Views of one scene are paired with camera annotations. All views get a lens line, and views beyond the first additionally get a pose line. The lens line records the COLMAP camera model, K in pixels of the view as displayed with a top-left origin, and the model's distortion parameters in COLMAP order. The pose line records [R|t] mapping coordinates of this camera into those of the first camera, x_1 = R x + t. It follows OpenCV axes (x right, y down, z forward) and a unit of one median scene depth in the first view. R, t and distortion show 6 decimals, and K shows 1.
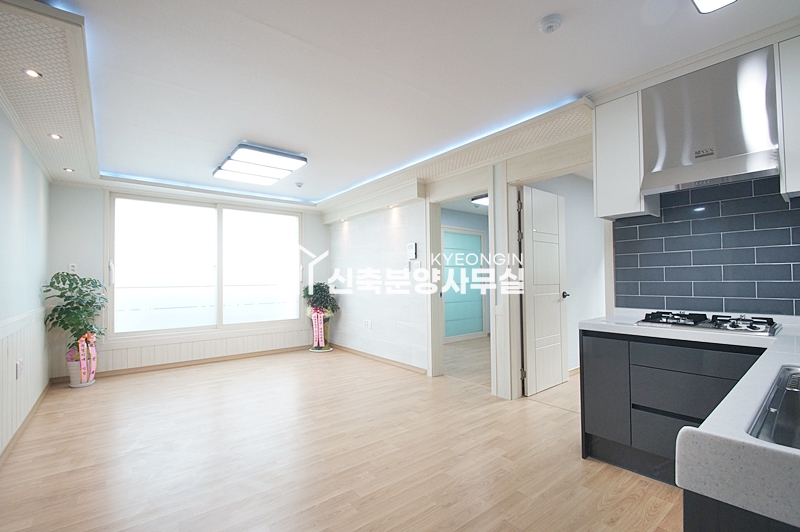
lens RADIAL K [[353.2, 0, 398.7], [0, 353.2, 270.8], [0, 0, 1]] dist [0.000854, -0.010472]
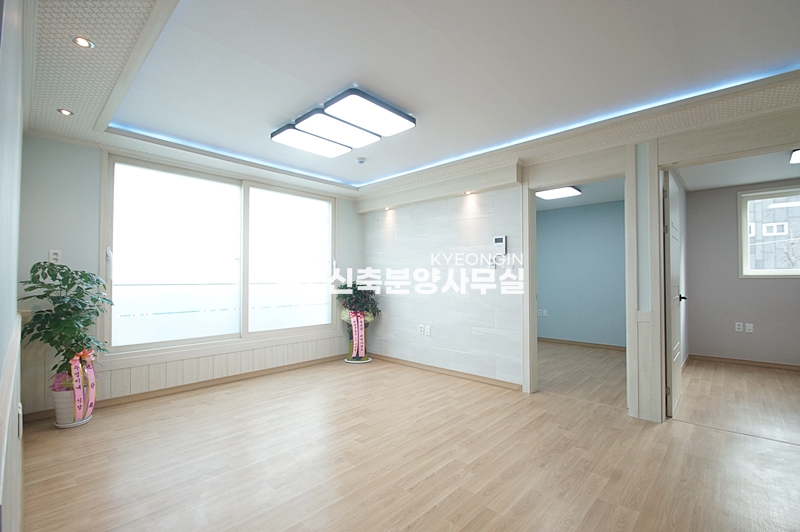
lens RADIAL K [[353.2, 0, 399.4], [0, 353.2, 271.1], [0, 0, 1]] dist [0.000854, -0.010472]
pose [[0.990158, 0.015645, 0.139074, -0.386719], [-0.016007, 0.999871, 0.001484, 0.010750], [-0.139033, -0.003695, 0.990281, 0.233442]]
